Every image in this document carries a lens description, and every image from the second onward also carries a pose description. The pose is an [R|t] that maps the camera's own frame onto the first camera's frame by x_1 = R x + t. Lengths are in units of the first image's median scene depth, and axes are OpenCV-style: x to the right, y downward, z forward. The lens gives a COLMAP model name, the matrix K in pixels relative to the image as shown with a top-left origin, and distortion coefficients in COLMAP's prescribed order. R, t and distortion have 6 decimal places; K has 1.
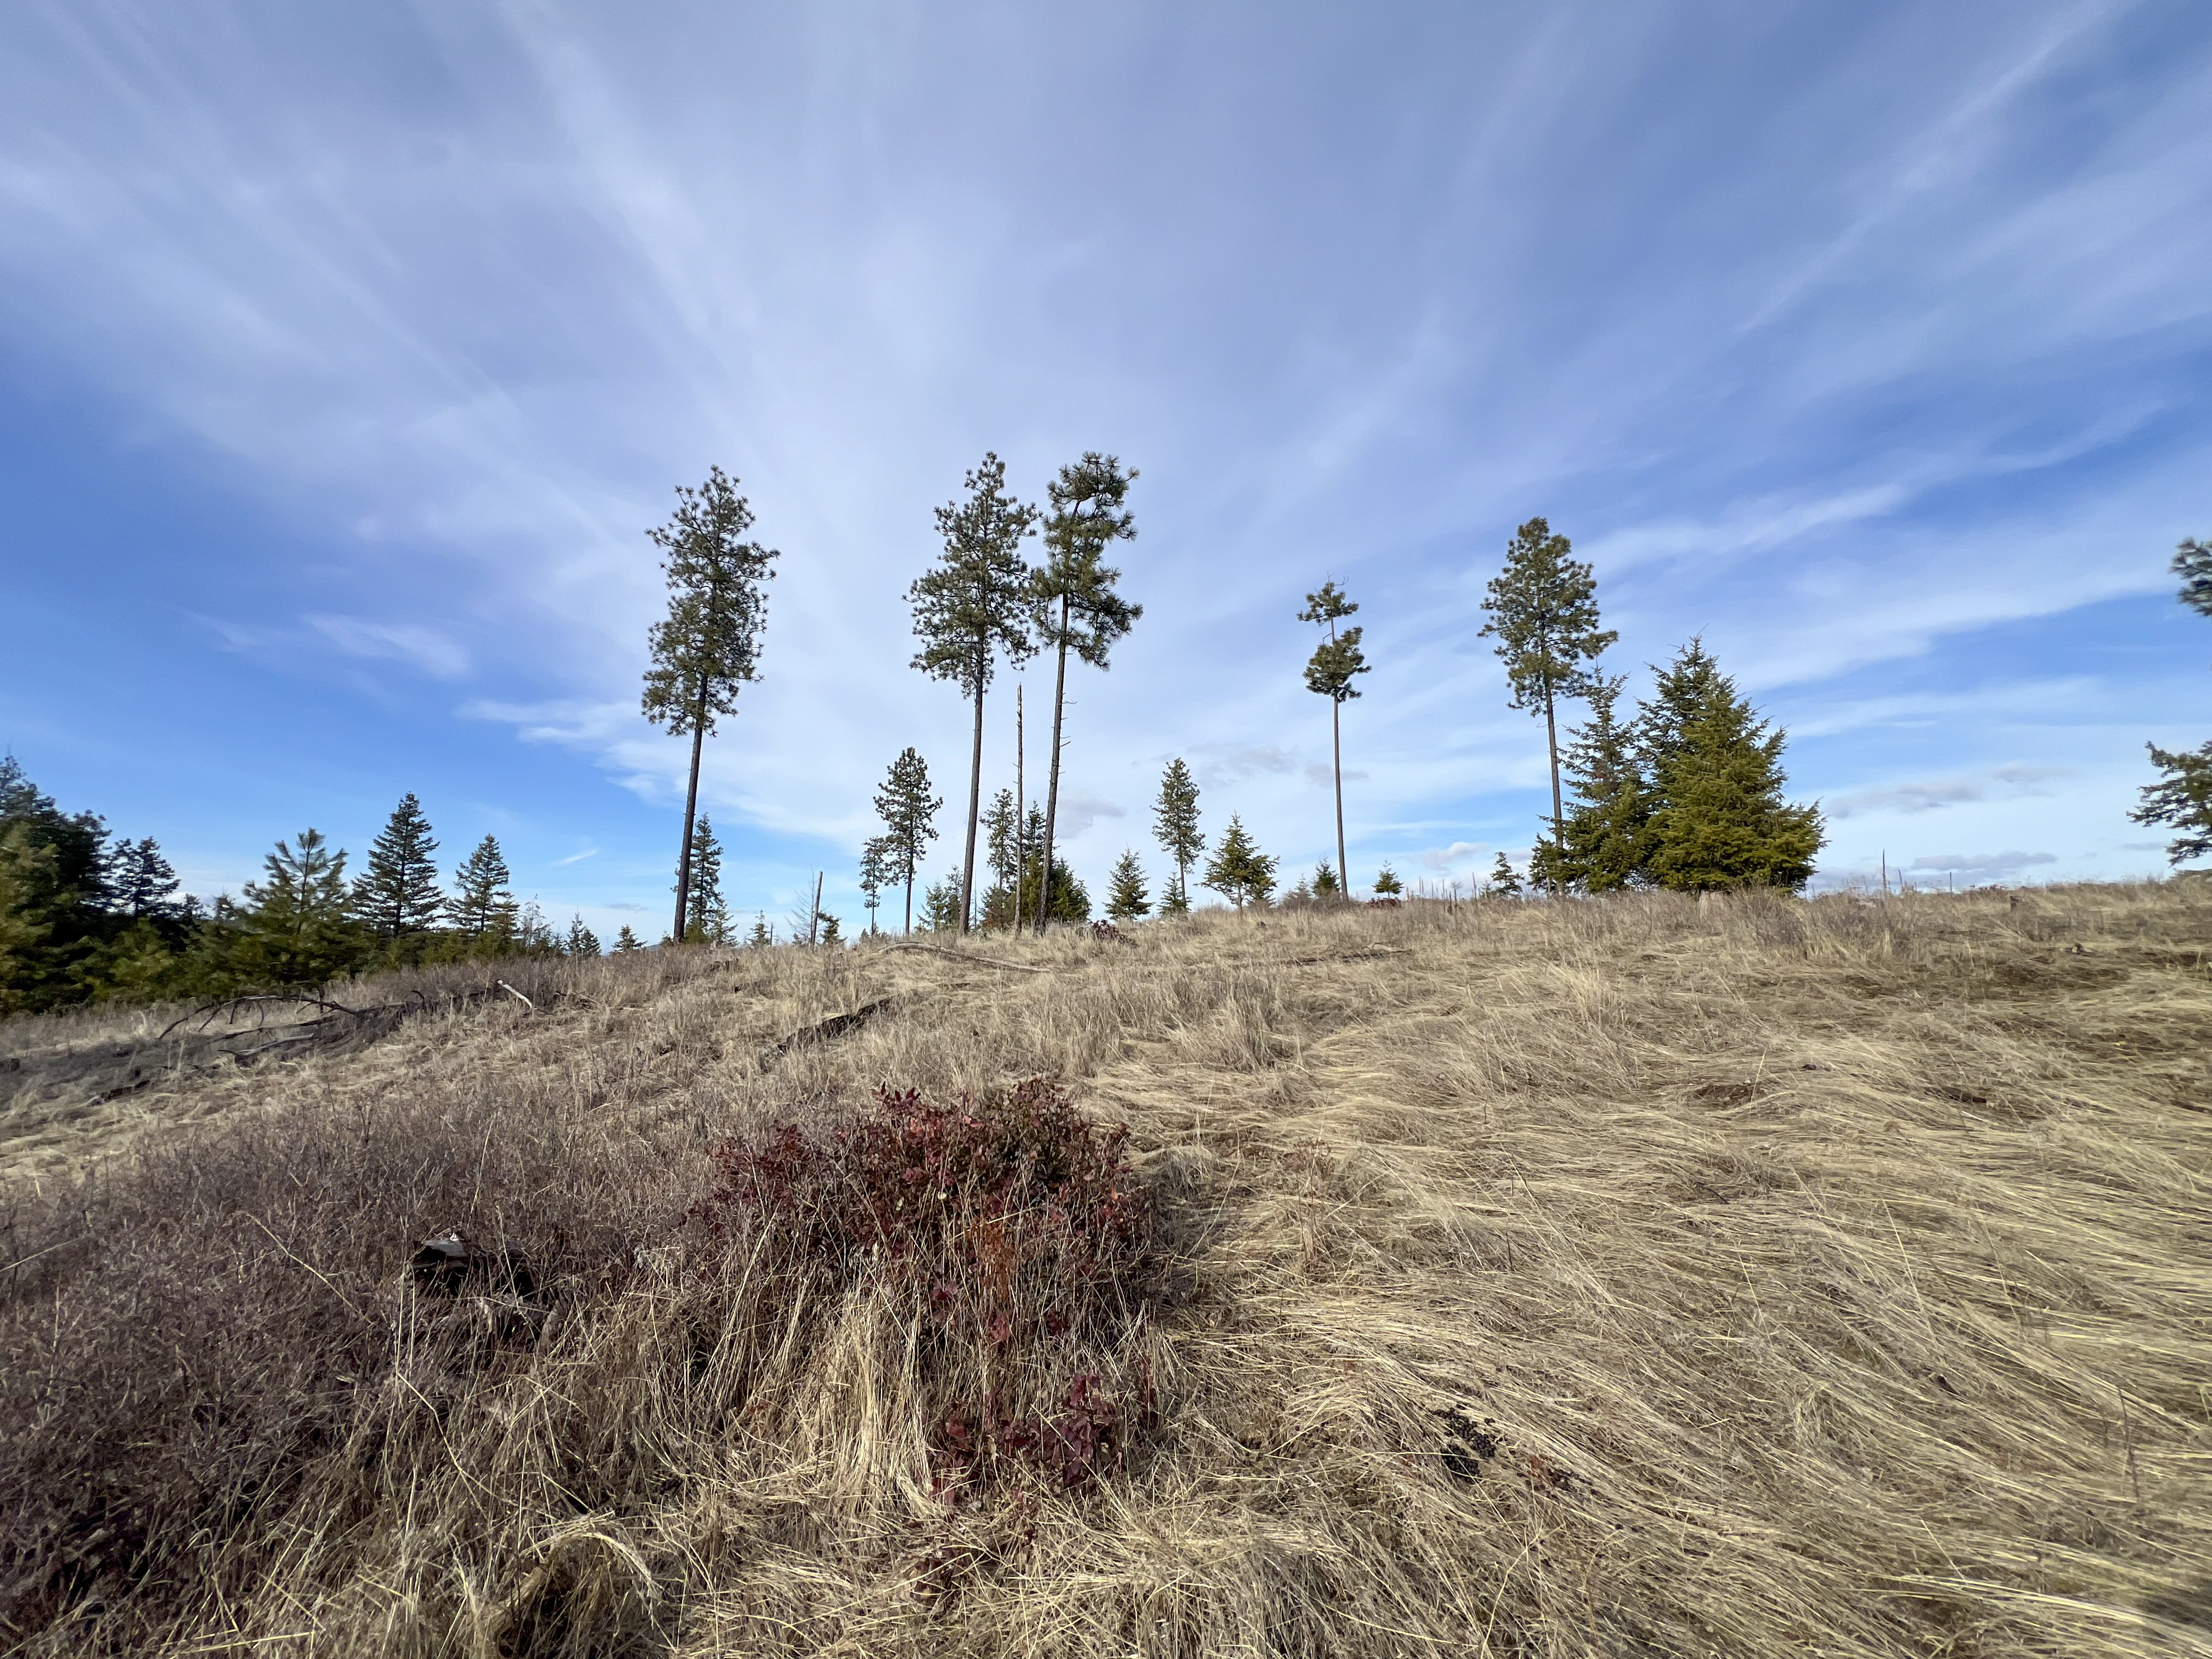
lens RADIAL K [[887.9, 0, 1106.6], [0, 887.9, 837.8], [0, 0, 1]] dist [0.003612, 0.000639]
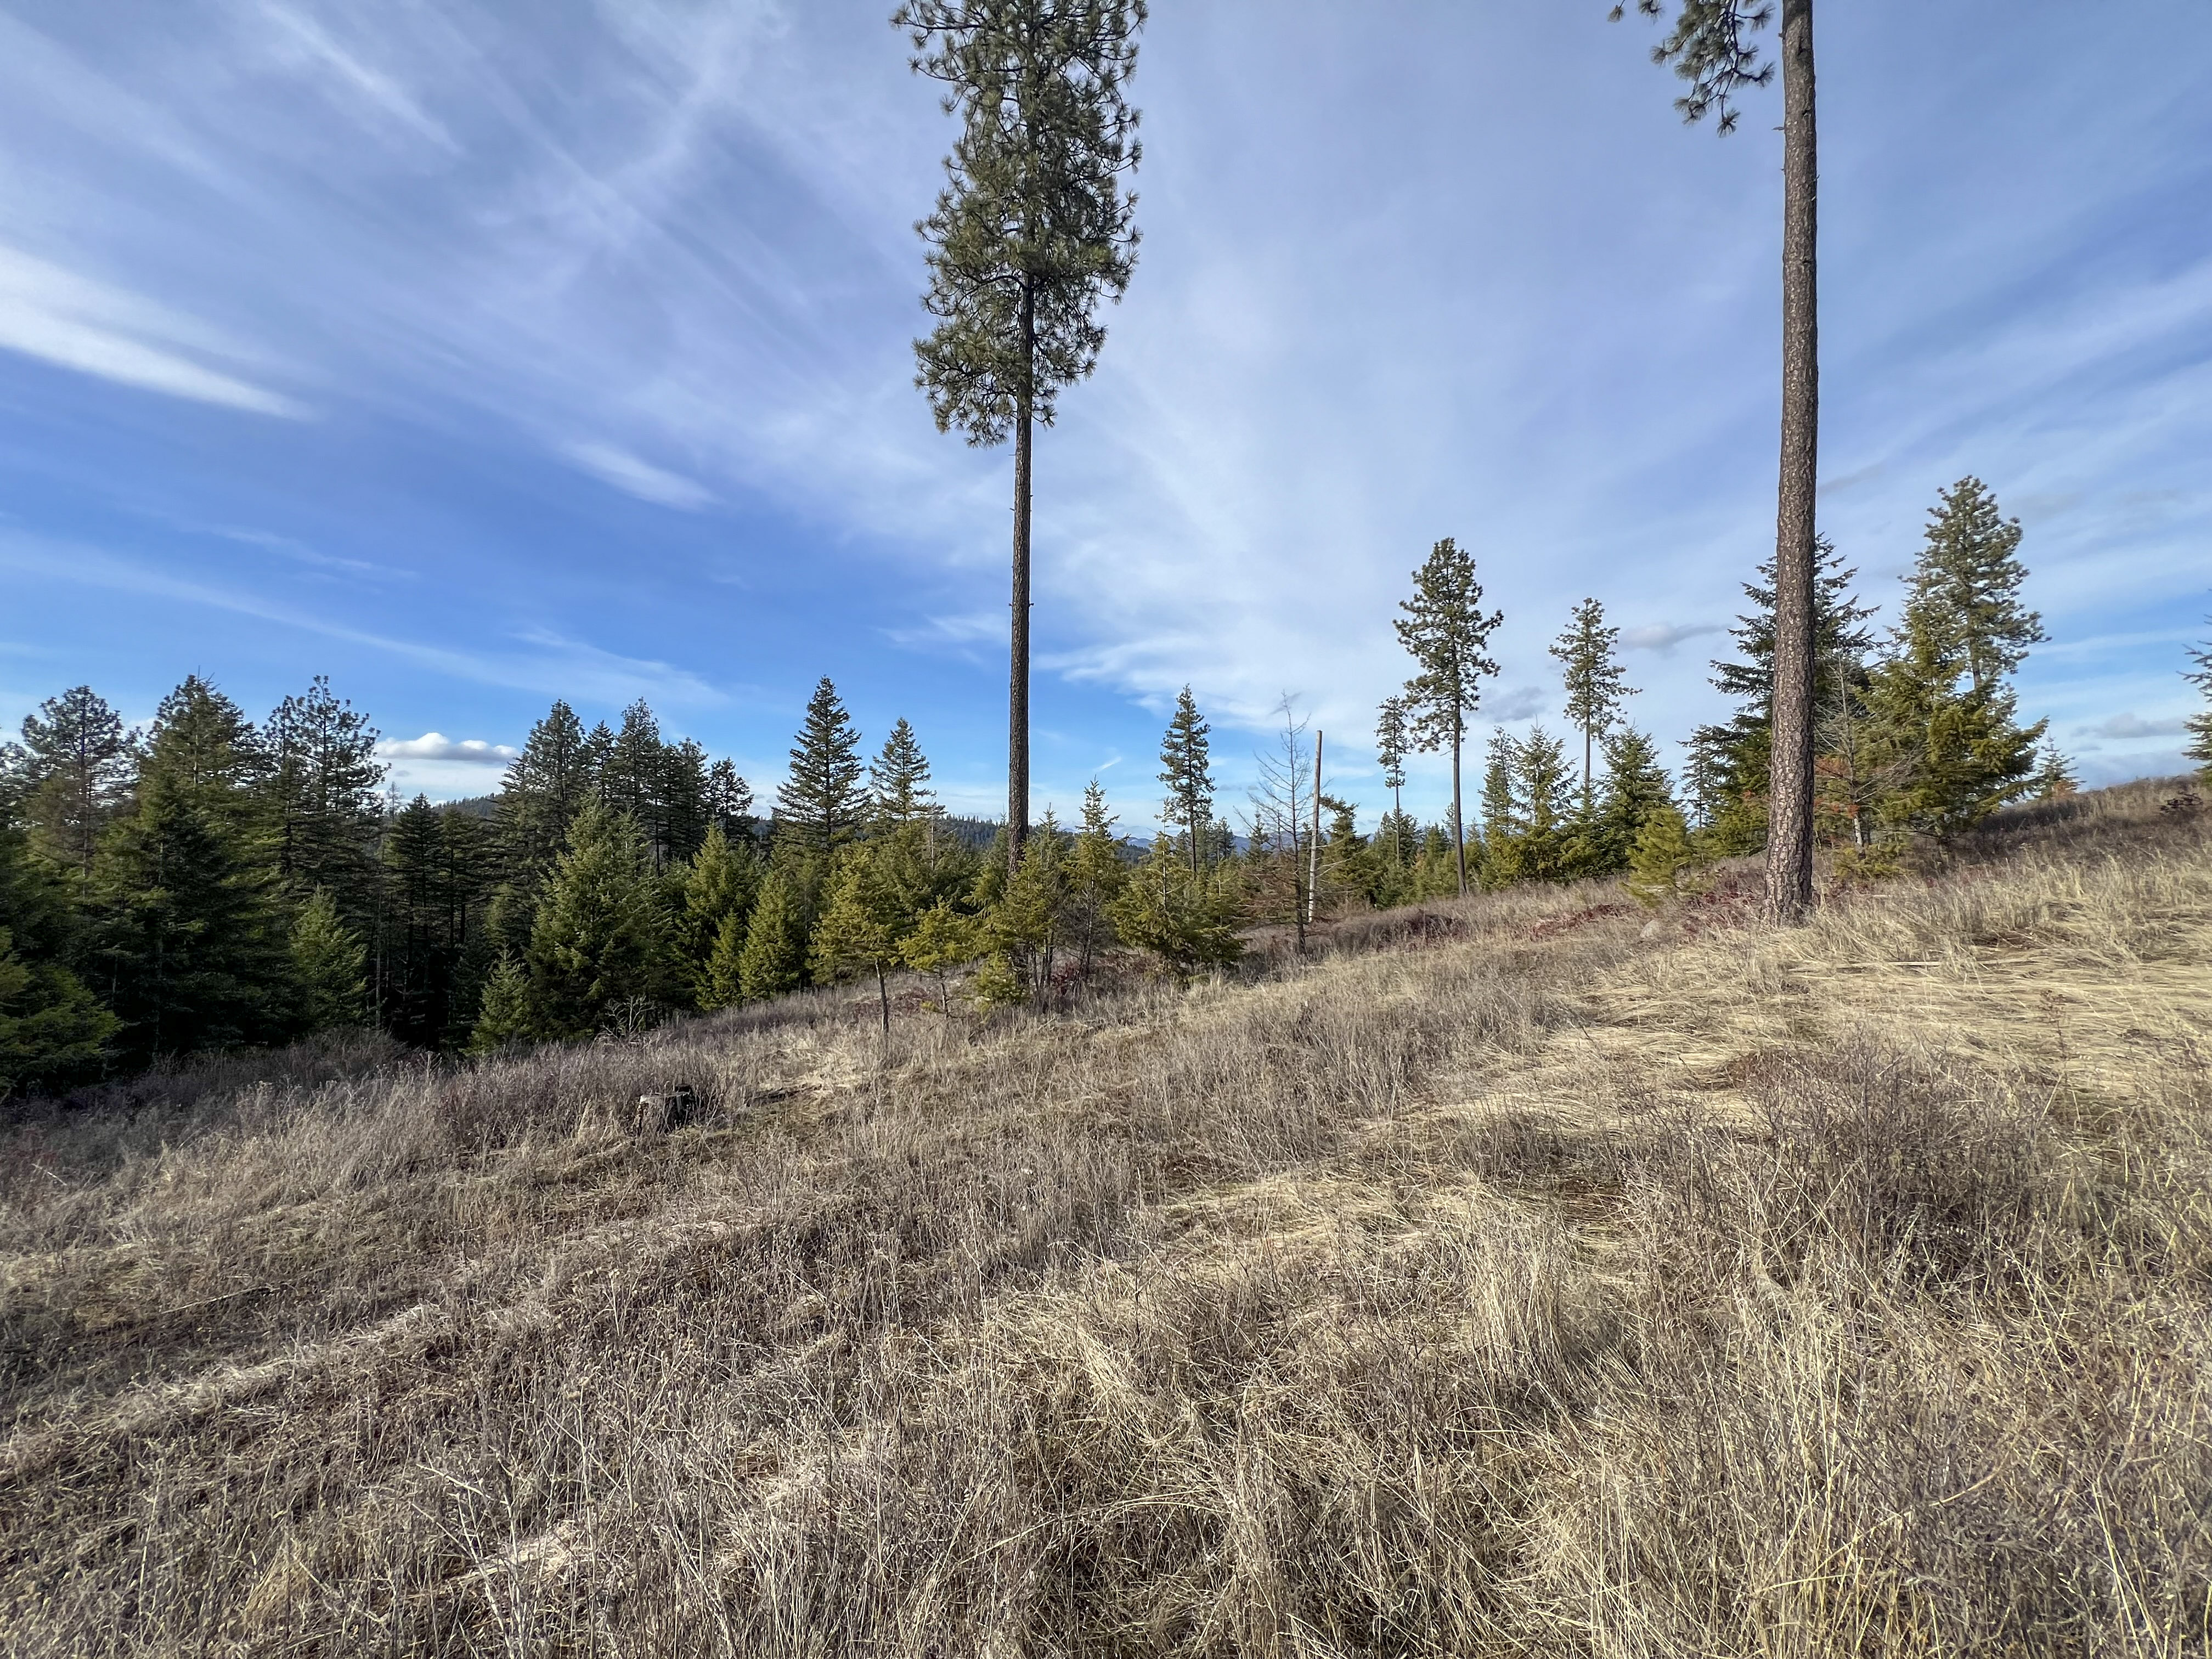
lens RADIAL K [[887.9, 0, 1083.1], [0, 887.9, 824.6], [0, 0, 1]] dist [-0.000407, 0.000059]
pose [[0.830696, -0.031521, -0.555834, -0.088600], [0.096431, 0.991451, 0.087893, 0.024706], [0.548312, -0.126612, 0.826634, 0.294326]]
